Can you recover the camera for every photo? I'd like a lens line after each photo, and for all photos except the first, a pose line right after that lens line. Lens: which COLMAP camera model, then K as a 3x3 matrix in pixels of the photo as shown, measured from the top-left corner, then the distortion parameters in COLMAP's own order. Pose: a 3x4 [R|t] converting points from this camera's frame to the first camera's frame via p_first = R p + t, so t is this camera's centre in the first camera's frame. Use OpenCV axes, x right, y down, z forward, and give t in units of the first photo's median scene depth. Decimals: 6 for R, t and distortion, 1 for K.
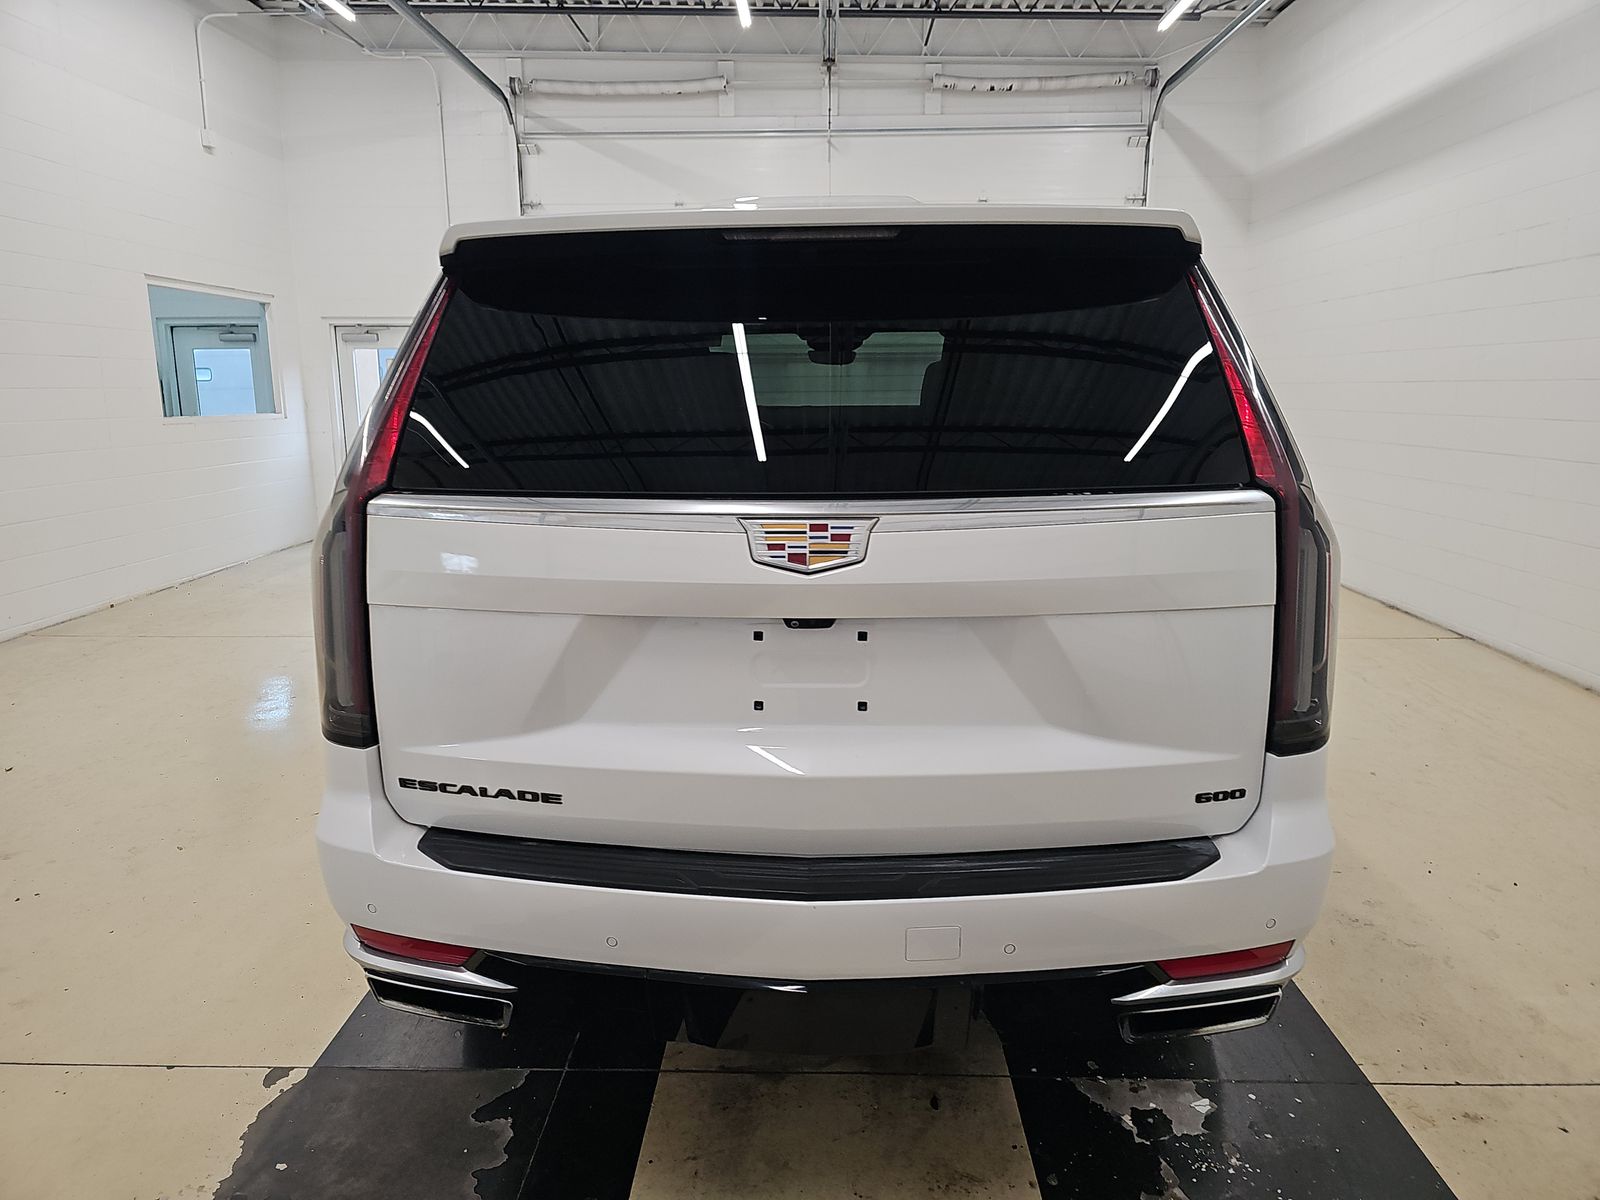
lens RADIAL K [[1054.0, 0, 800.0], [0, 1054.0, 600.0], [0, 0, 1]] dist [0.049387, -0.045583]
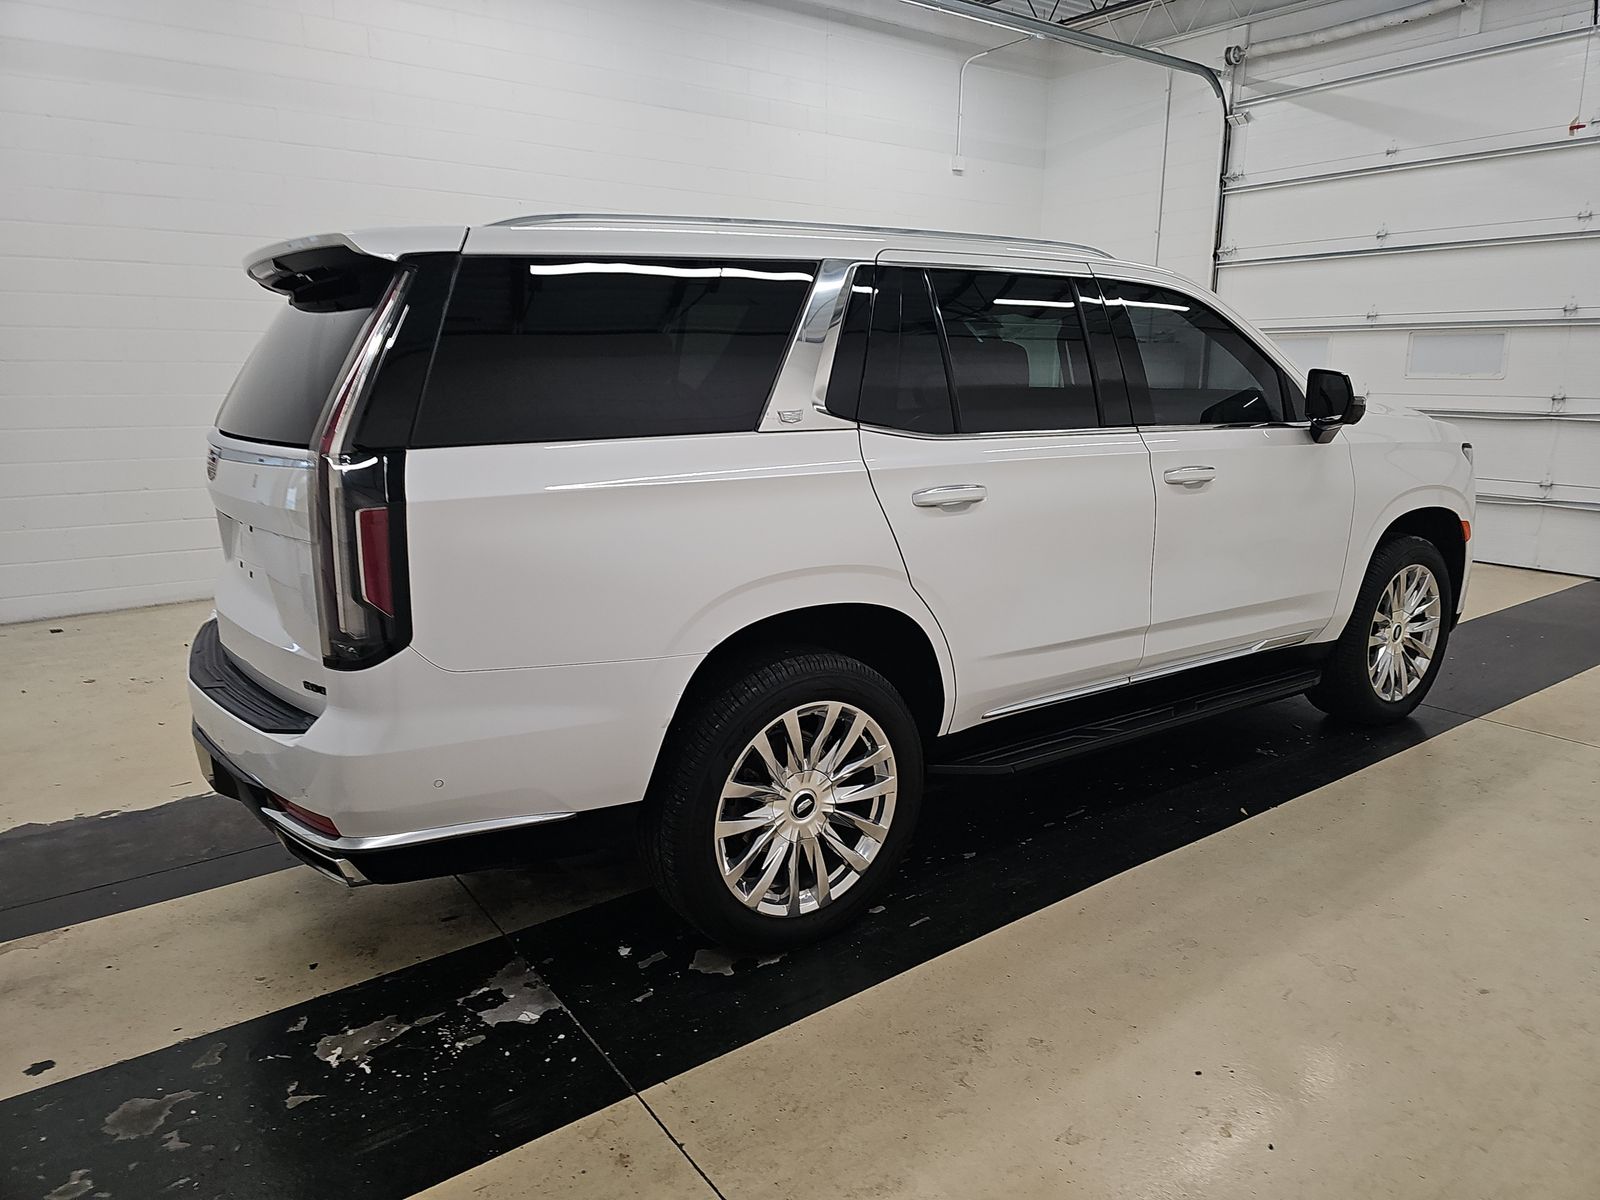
lens RADIAL K [[1042.6, 0, 800.1], [0, 1042.6, 582.6], [0, 0, 1]] dist [0.067896, -0.058395]
pose [[0.610275, 0.166347, -0.774528, 0.342986], [-0.160859, 0.983358, 0.084452, -0.028968], [0.775686, 0.073051, 0.626877, 0.127249]]
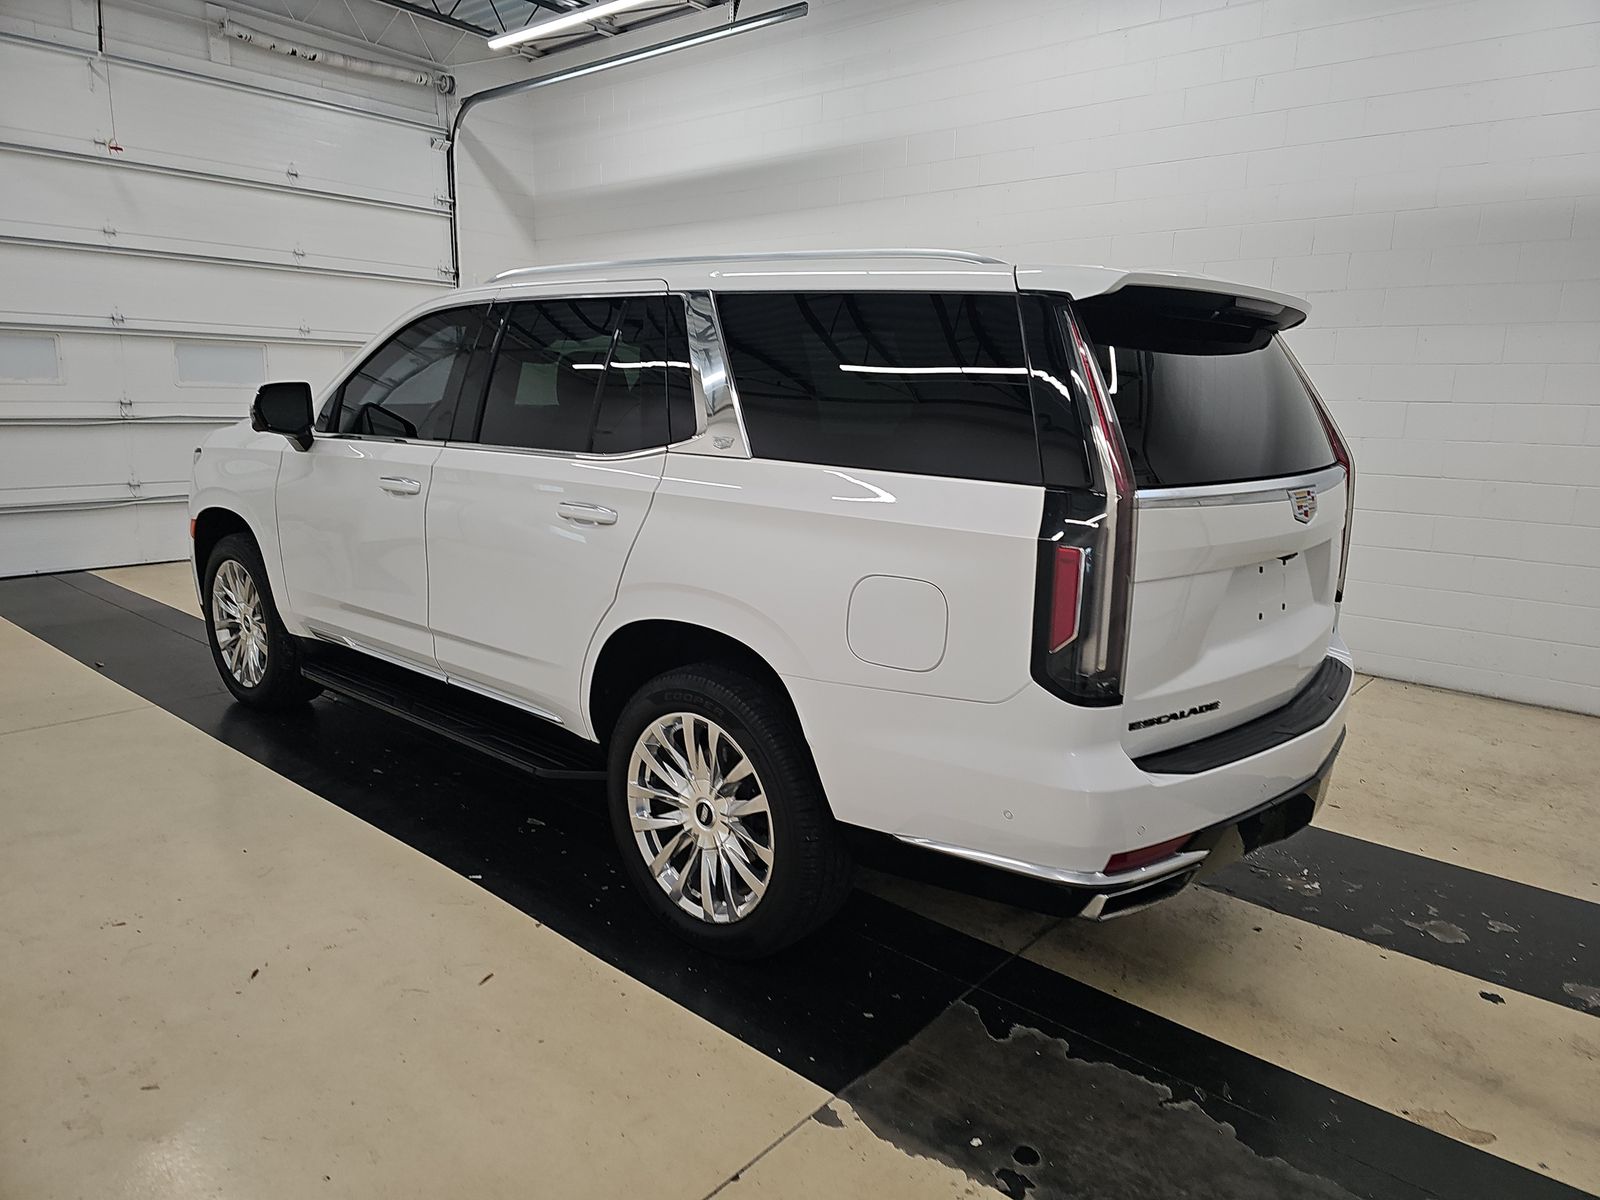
lens RADIAL K [[1054.0, 0, 800.0], [0, 1054.0, 600.0], [0, 0, 1]] dist [0.049387, -0.045583]
pose [[0.622796, -0.136346, 0.770413, -0.321602], [0.128792, 0.989131, 0.070939, -0.023201], [-0.771711, 0.055043, 0.633587, 0.105843]]
